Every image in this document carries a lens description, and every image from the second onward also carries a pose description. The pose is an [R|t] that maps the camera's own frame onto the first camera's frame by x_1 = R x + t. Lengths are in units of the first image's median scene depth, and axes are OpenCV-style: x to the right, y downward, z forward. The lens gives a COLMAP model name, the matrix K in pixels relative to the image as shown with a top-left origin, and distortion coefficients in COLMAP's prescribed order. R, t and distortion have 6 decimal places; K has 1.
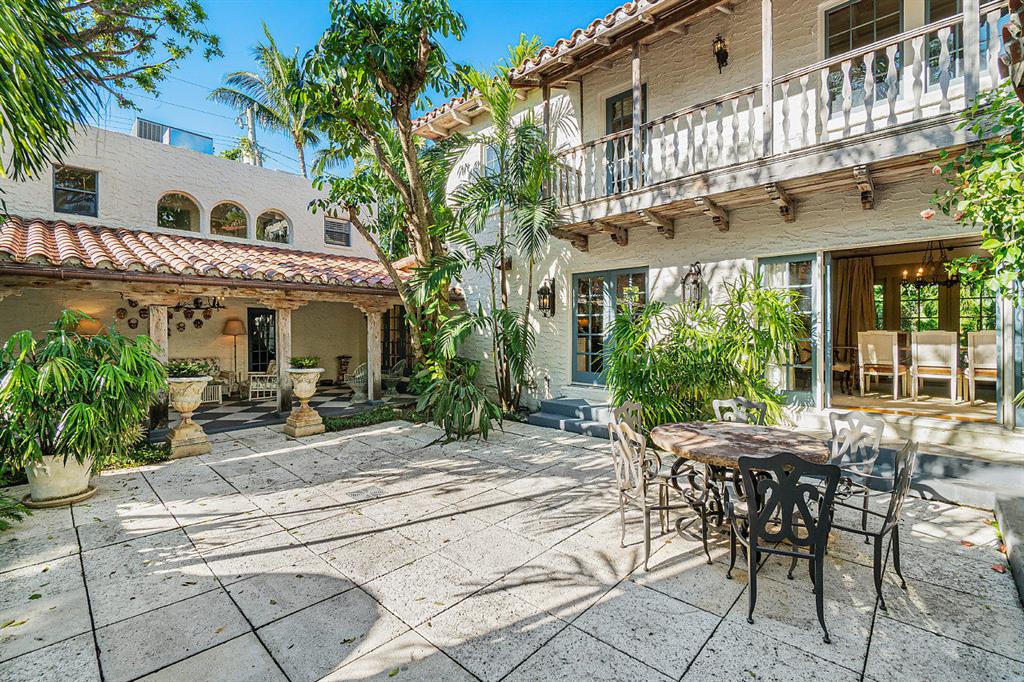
lens RADIAL K [[447.3, 0, 507.5], [0, 447.3, 334.7], [0, 0, 1]] dist [-0.002162, -0.000223]
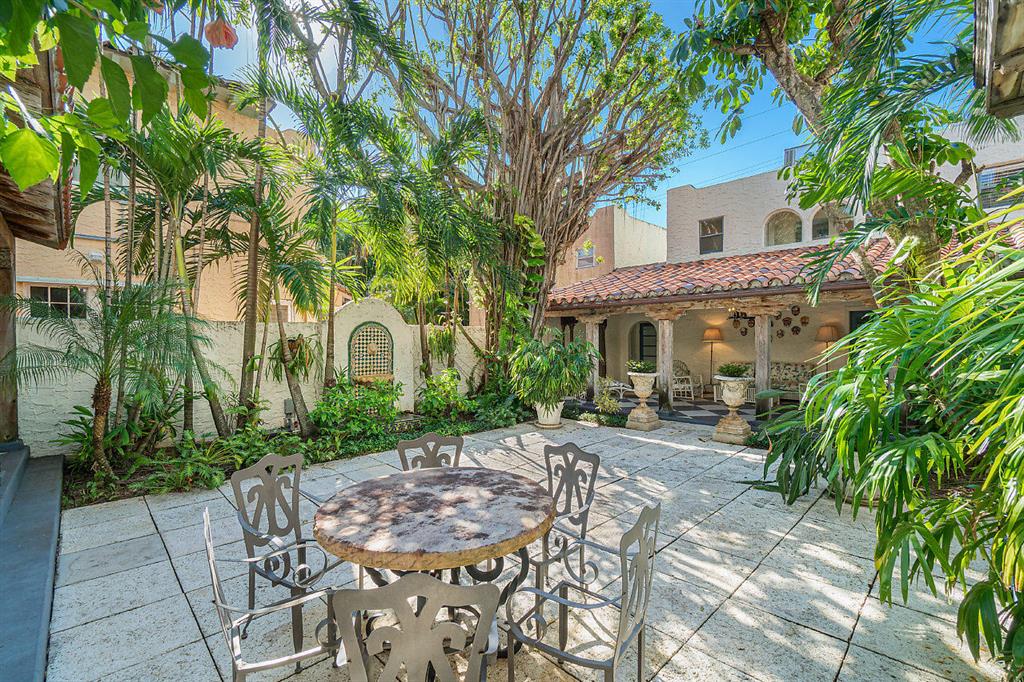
lens RADIAL K [[447.3, 0, 507.7], [0, 447.3, 343.9], [0, 0, 1]] dist [-0.002162, -0.000223]
pose [[-0.044483, 0.015427, -0.998891, 0.506360], [-0.004246, 0.999869, 0.015631, -0.008890], [0.999001, 0.004936, -0.044412, 0.492425]]
